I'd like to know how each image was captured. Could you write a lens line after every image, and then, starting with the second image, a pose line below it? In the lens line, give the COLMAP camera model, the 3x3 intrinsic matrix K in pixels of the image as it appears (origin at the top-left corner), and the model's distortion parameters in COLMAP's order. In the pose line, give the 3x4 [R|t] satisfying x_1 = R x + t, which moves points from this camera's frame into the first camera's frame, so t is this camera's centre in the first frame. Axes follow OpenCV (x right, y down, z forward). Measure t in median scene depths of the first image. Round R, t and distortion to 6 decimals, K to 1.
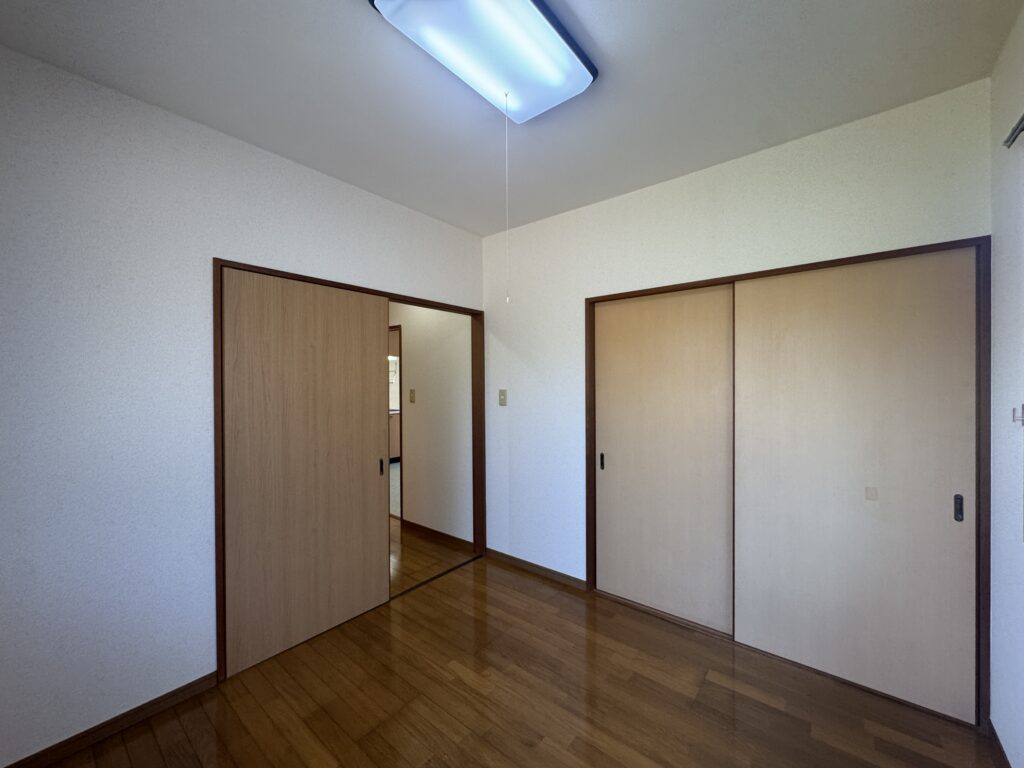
lens RADIAL K [[408.2, 0, 508.8], [0, 408.2, 383.7], [0, 0, 1]] dist [0.000426, 0.000296]
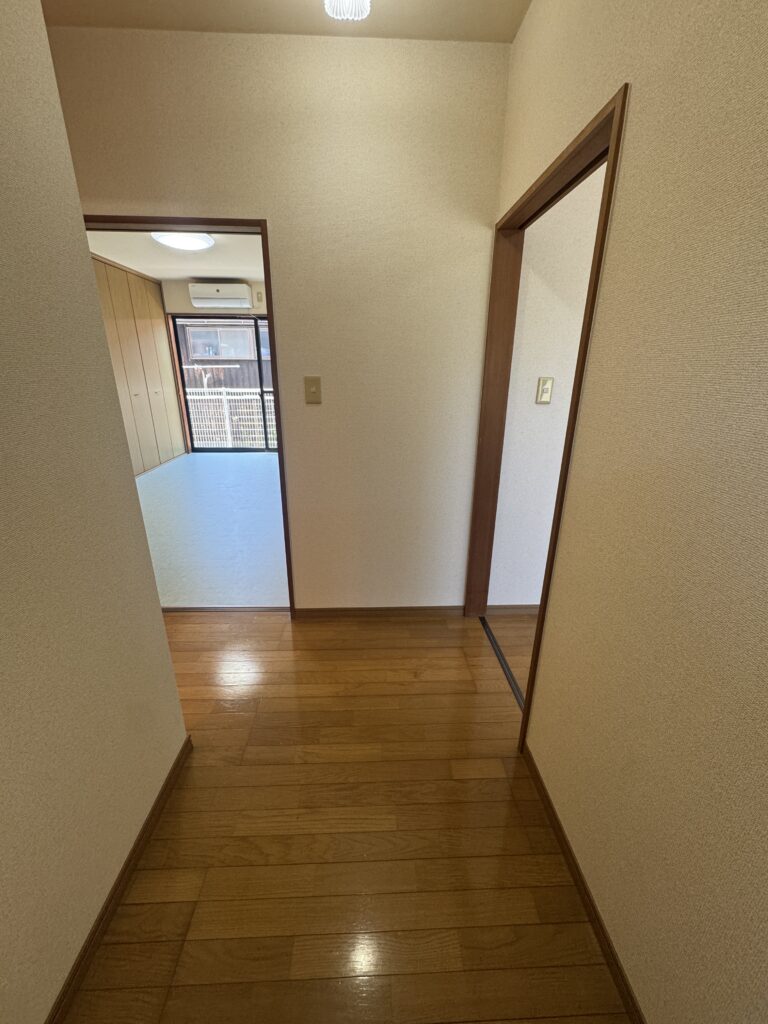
lens RADIAL K [[408.2, 0, 380.8], [0, 408.2, 510.9], [0, 0, 1]] dist [0.000426, 0.000296]
pose [[0.752121, -0.211712, 0.624093, -0.512290], [-0.002395, 0.946110, 0.323836, 0.006922], [-0.659021, -0.245058, 0.711082, 0.541788]]
